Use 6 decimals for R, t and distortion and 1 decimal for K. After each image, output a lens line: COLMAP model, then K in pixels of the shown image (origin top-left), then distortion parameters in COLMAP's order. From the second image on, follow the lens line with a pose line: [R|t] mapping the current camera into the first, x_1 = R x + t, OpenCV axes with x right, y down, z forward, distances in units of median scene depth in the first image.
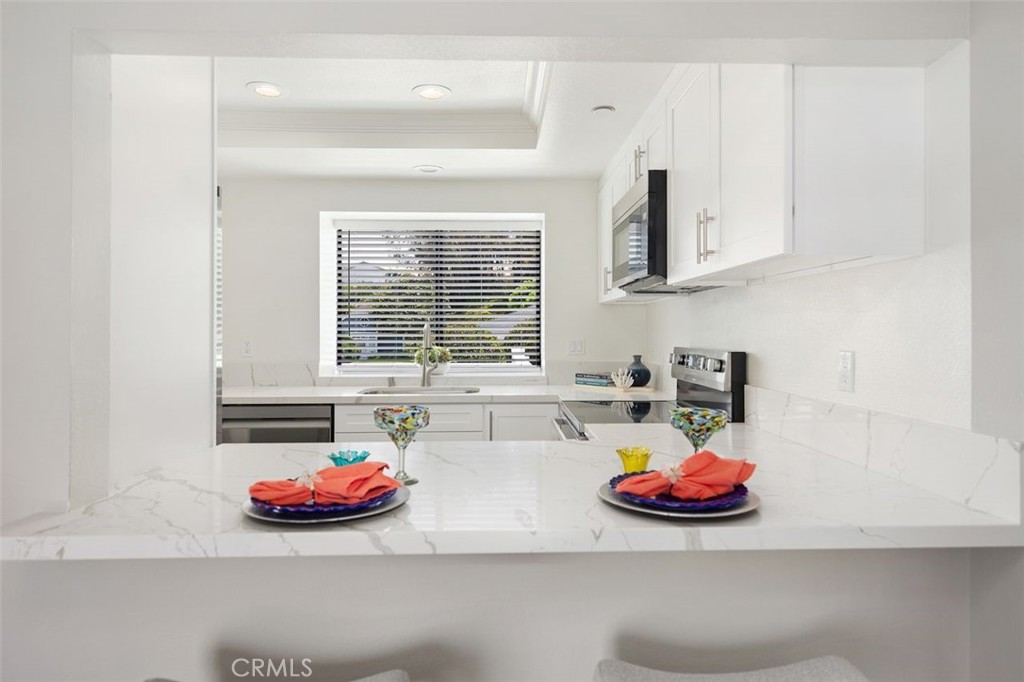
lens RADIAL K [[470.9, 0, 509.4], [0, 470.9, 332.1], [0, 0, 1]] dist [-0.000349, 0.000043]
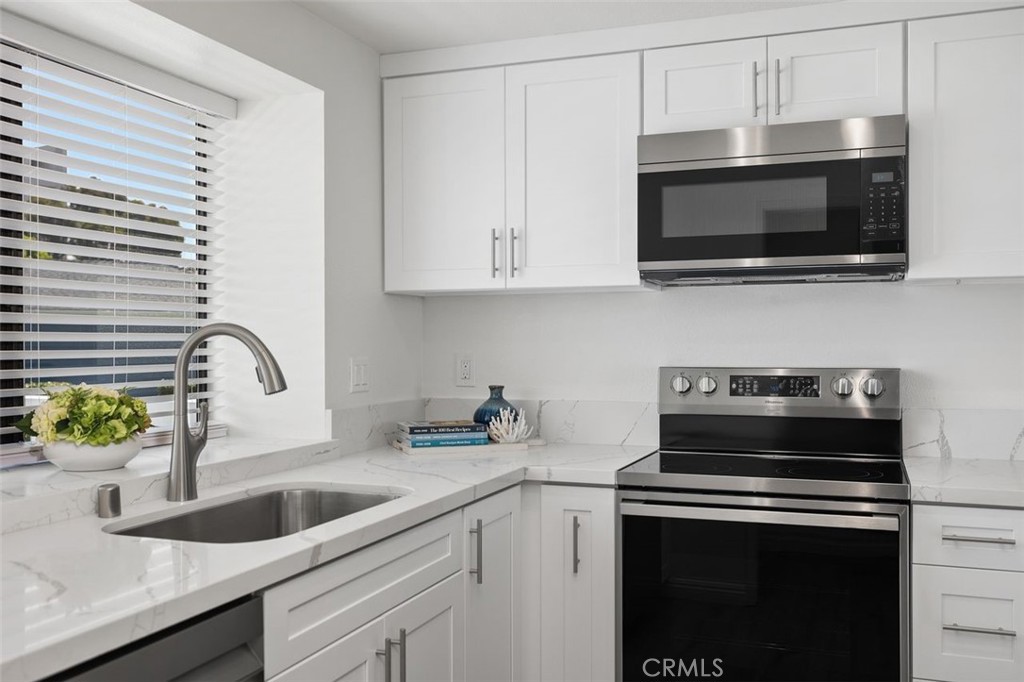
lens RADIAL K [[934.3, 0, 512.2], [0, 934.3, 356.7], [0, 0, 1]] dist [0.002561, 0.004790]
pose [[0.370965, -0.016675, 0.928497, -0.927704], [0.001435, 0.999848, 0.017384, -0.008088], [-0.928646, -0.005116, 0.370932, 0.644147]]
